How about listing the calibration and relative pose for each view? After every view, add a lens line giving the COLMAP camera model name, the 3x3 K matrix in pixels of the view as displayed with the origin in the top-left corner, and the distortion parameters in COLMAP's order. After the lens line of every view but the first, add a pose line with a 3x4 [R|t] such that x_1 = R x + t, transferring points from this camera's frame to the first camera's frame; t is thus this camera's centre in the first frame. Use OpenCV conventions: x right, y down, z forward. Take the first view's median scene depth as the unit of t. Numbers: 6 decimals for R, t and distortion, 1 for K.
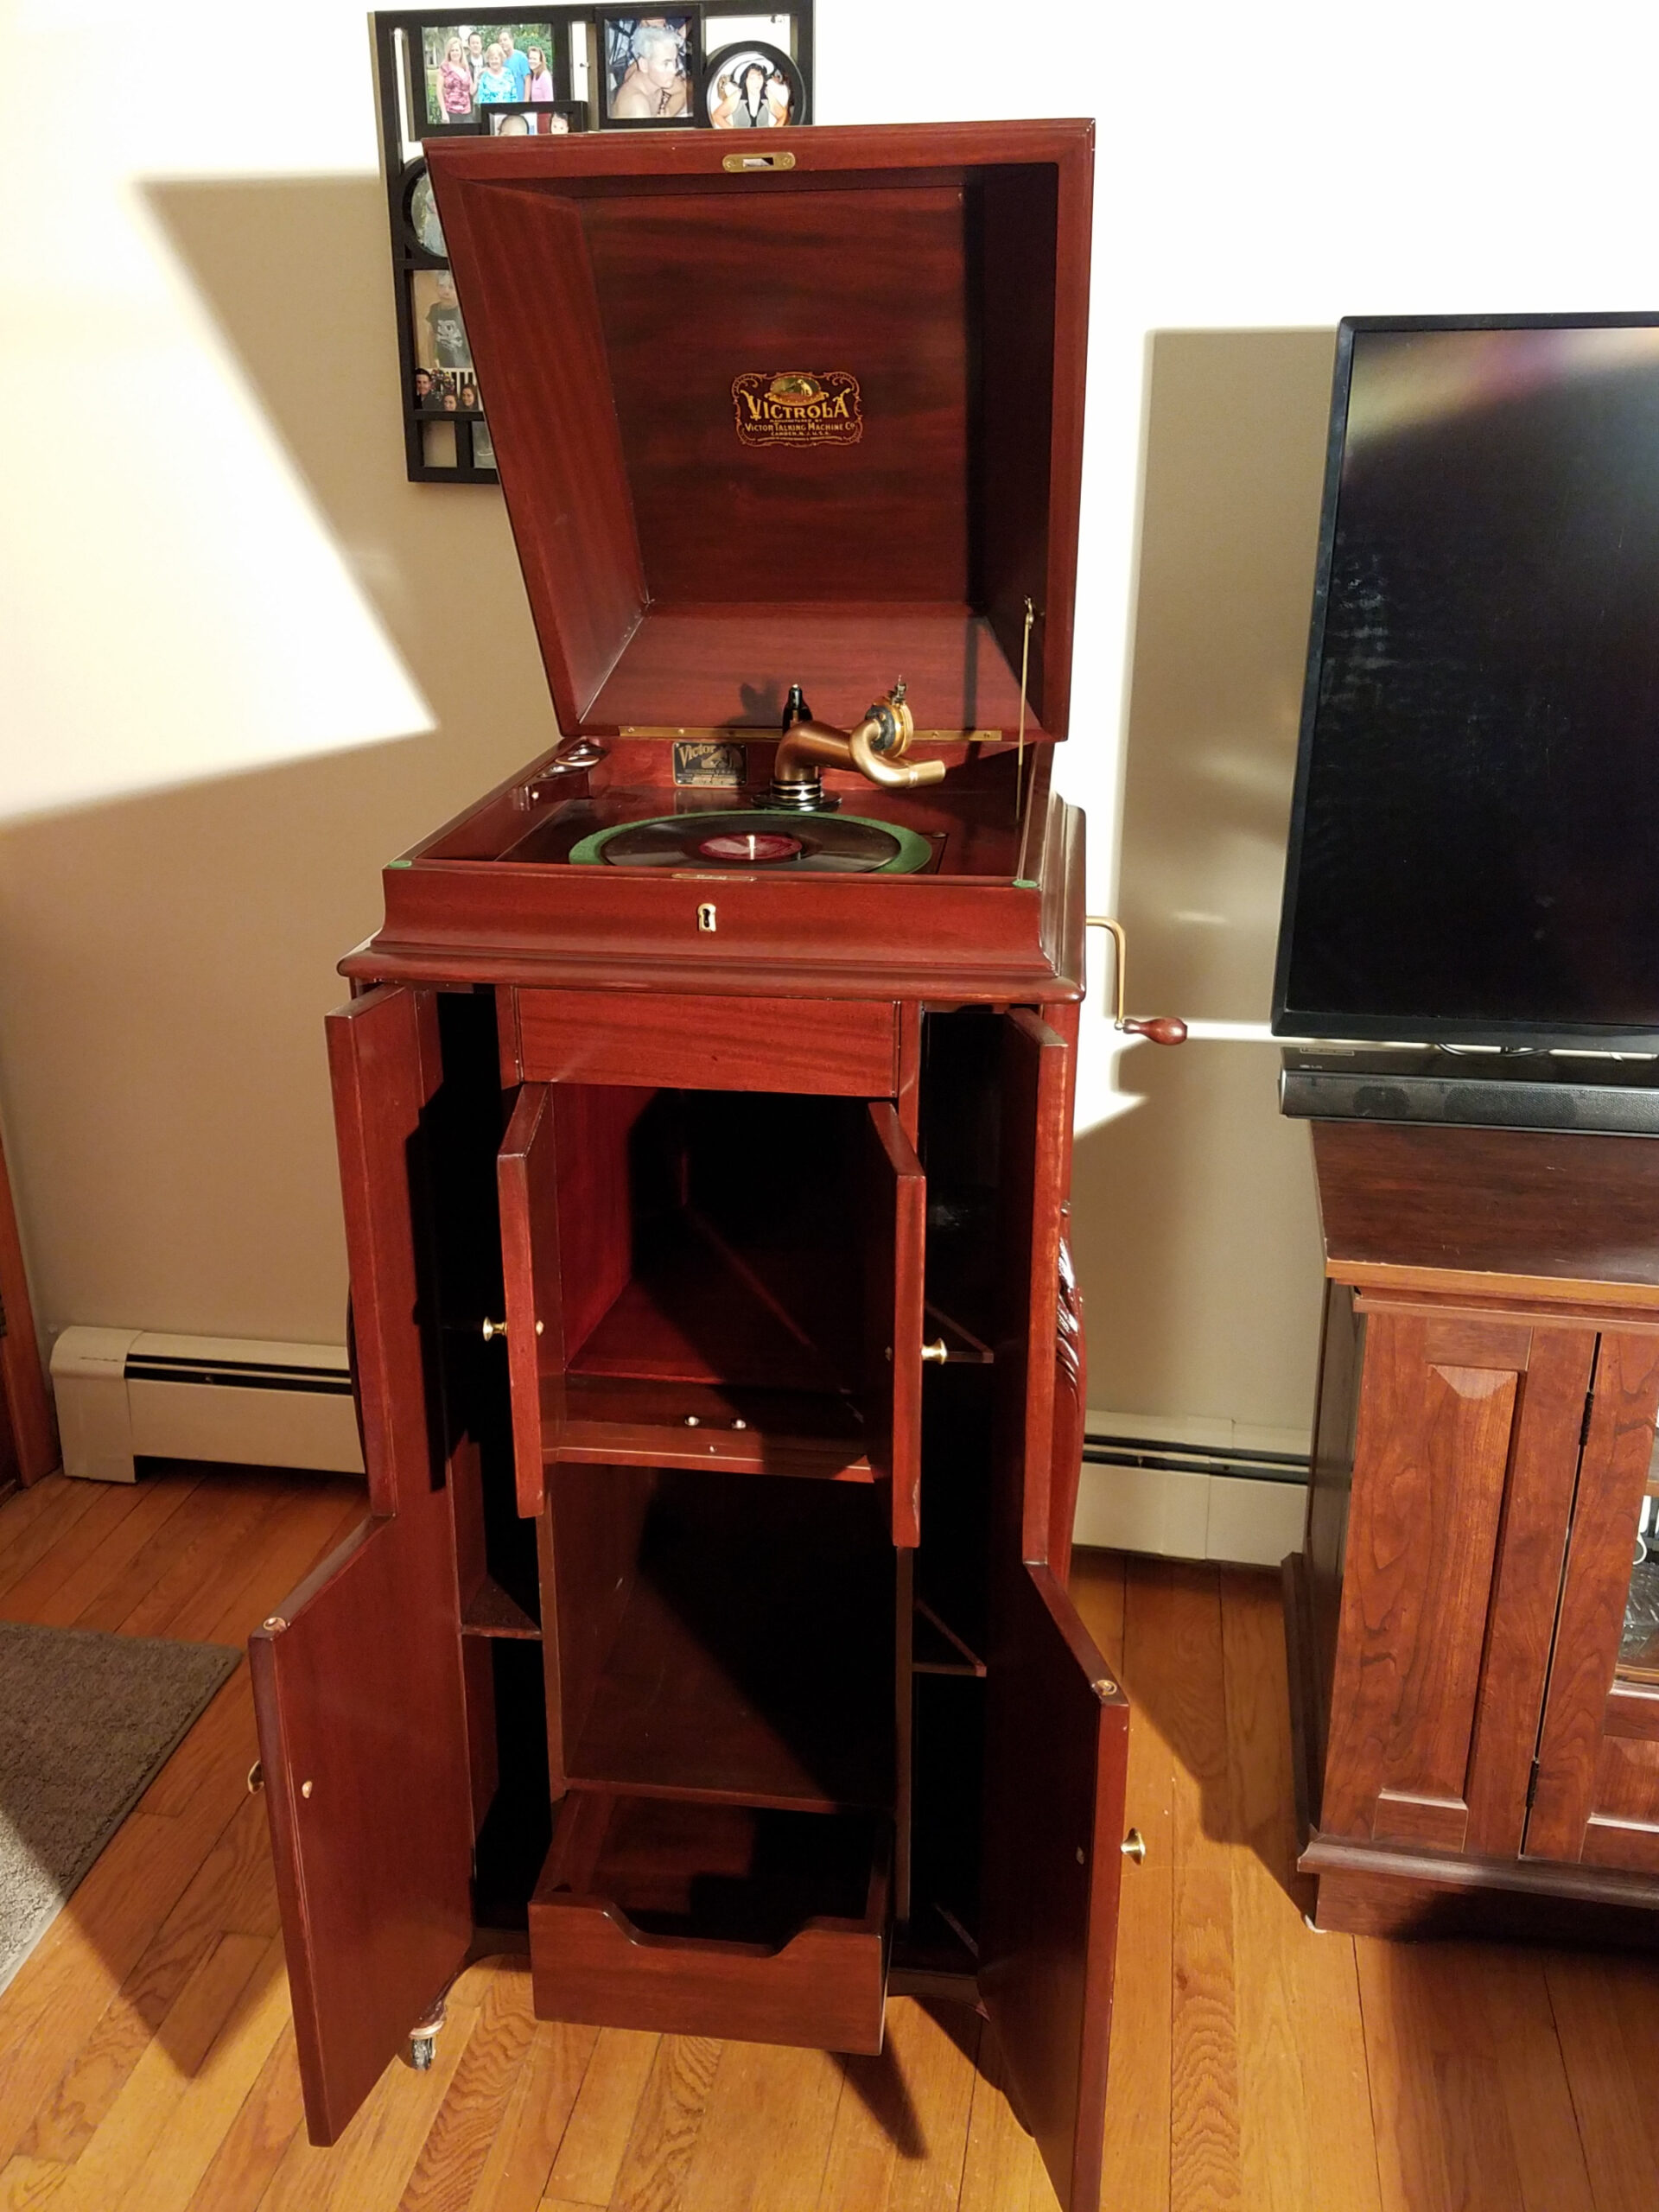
lens RADIAL K [[2014.5, 0, 782.7], [0, 2014.5, 1108.8], [0, 0, 1]] dist [0.110509, -0.137535]
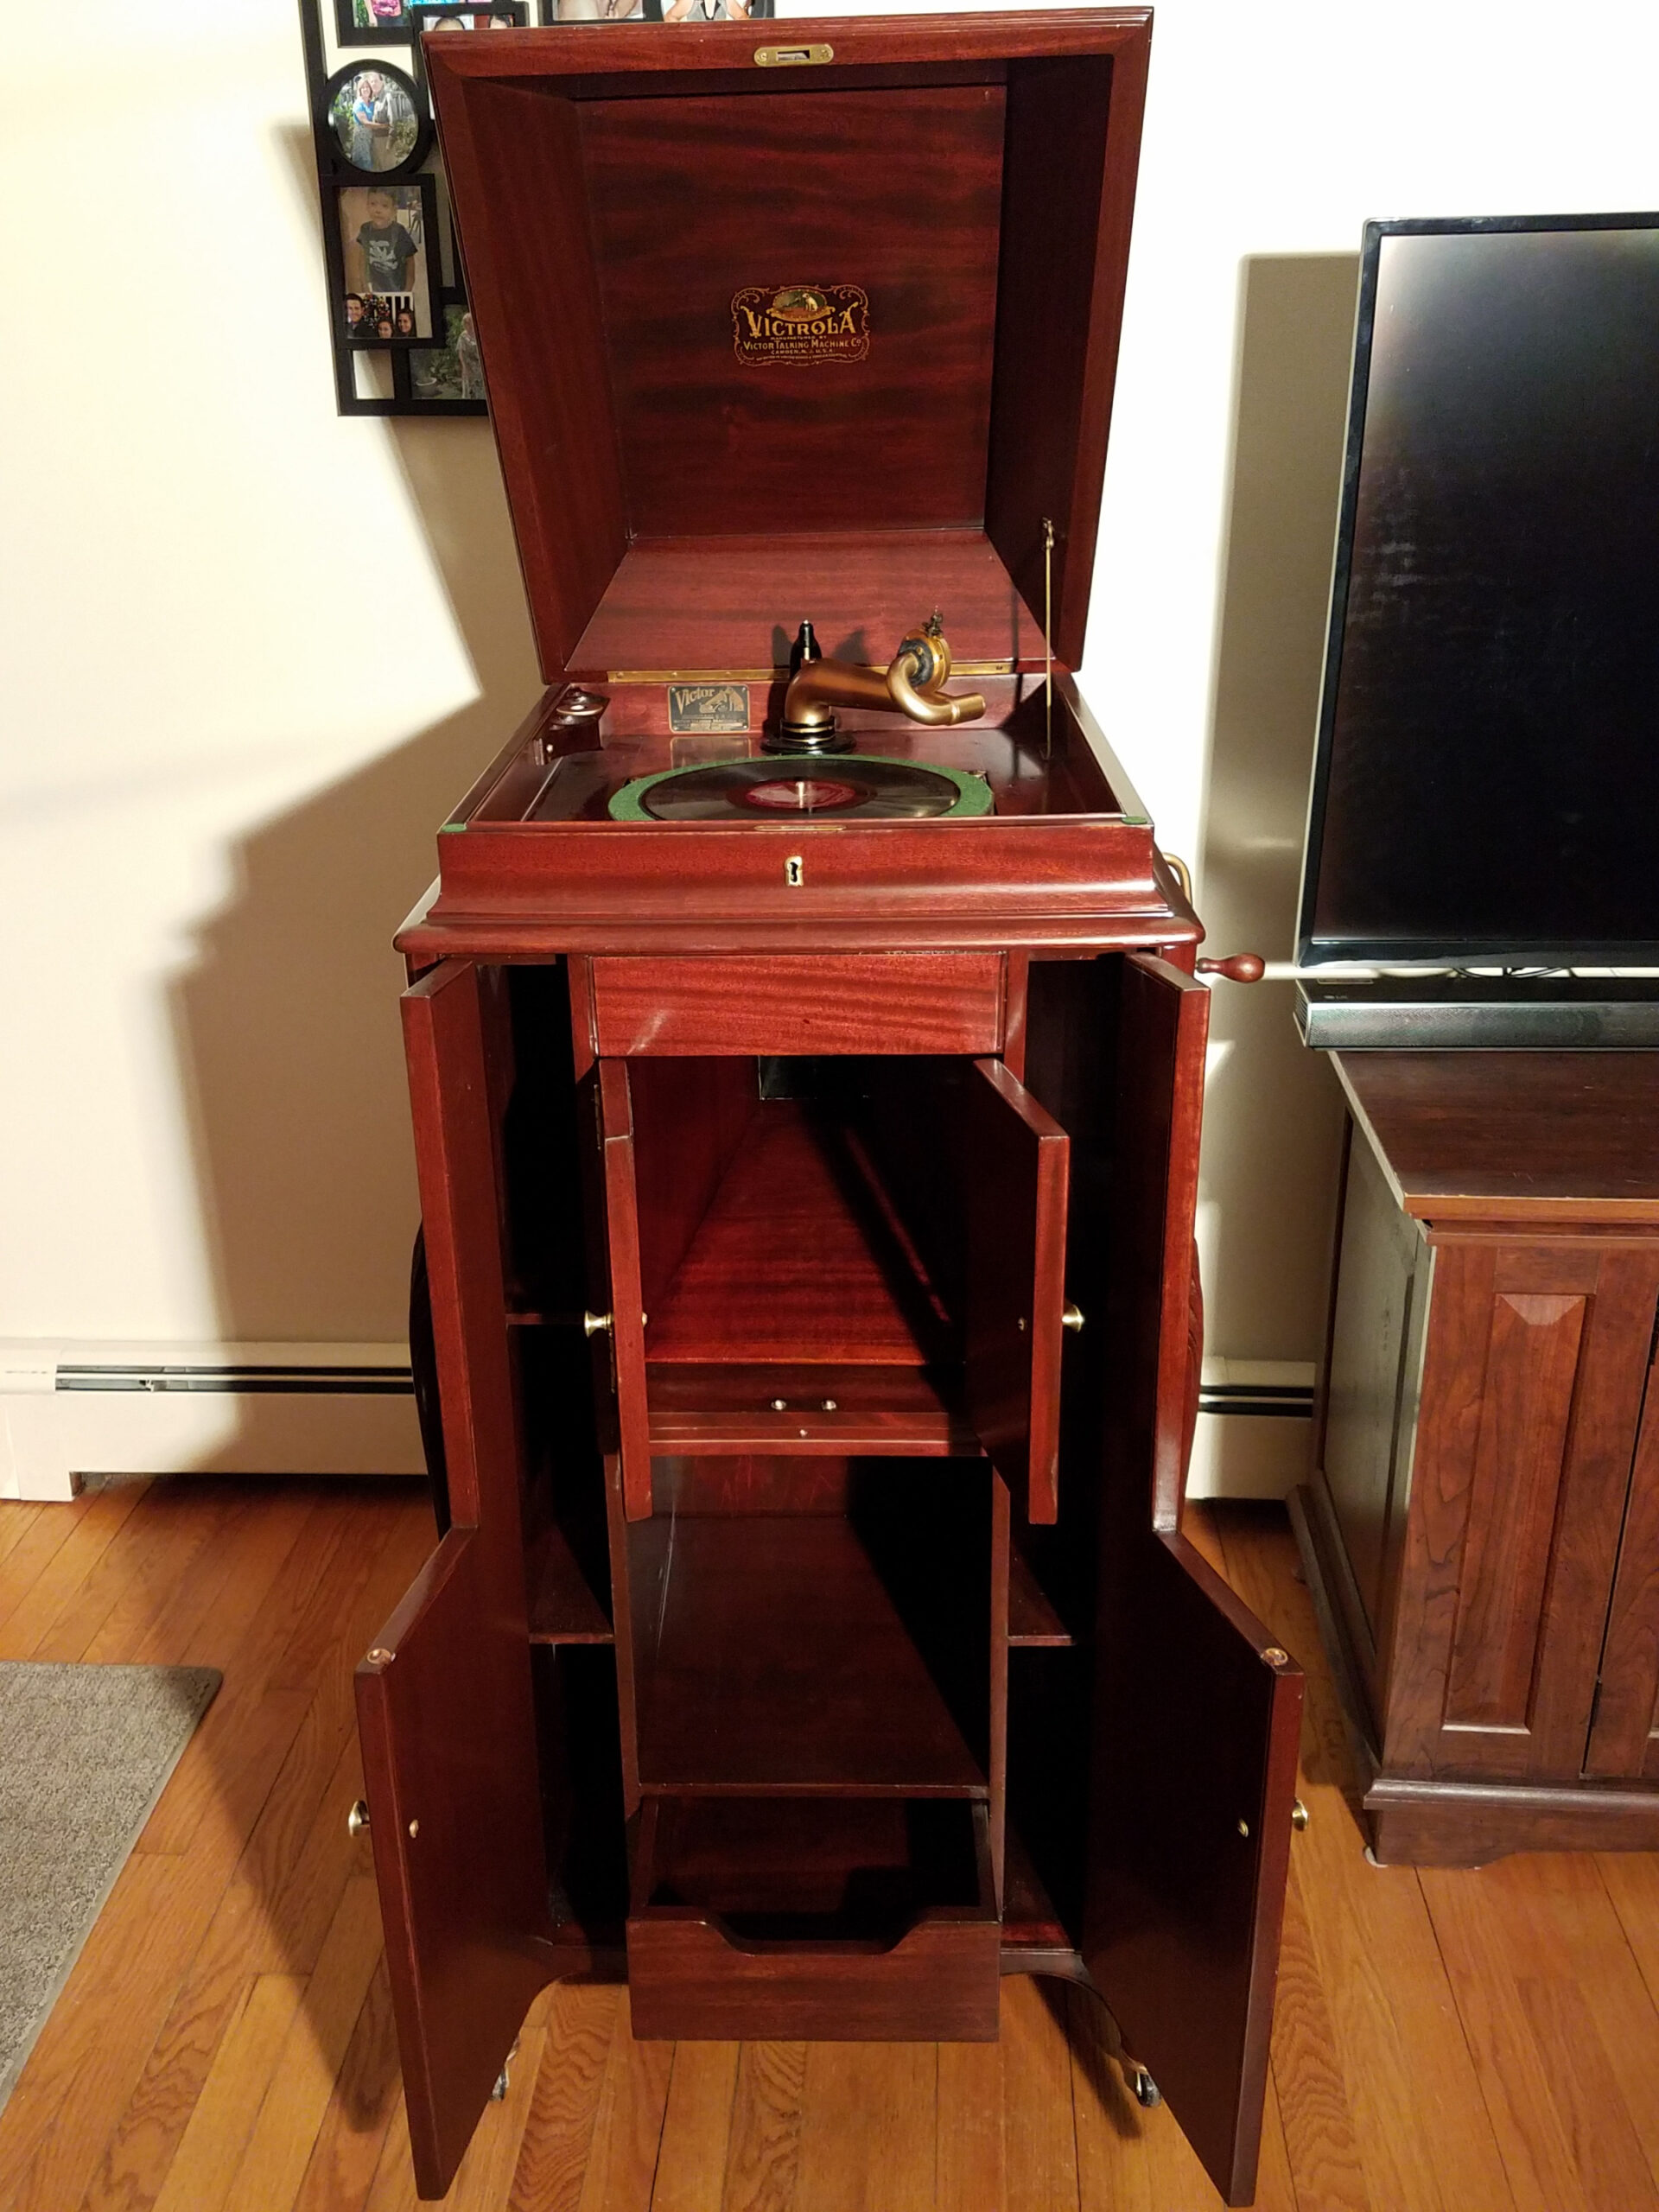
lens RADIAL K [[2014.5, 0, 782.7], [0, 2014.5, 1108.8], [0, 0, 1]] dist [0.110509, -0.137535]
pose [[0.993403, -0.054300, 0.101009, -0.118429], [0.051574, 0.998236, 0.029408, -0.010545], [-0.102428, -0.024005, 0.994451, 0.055439]]
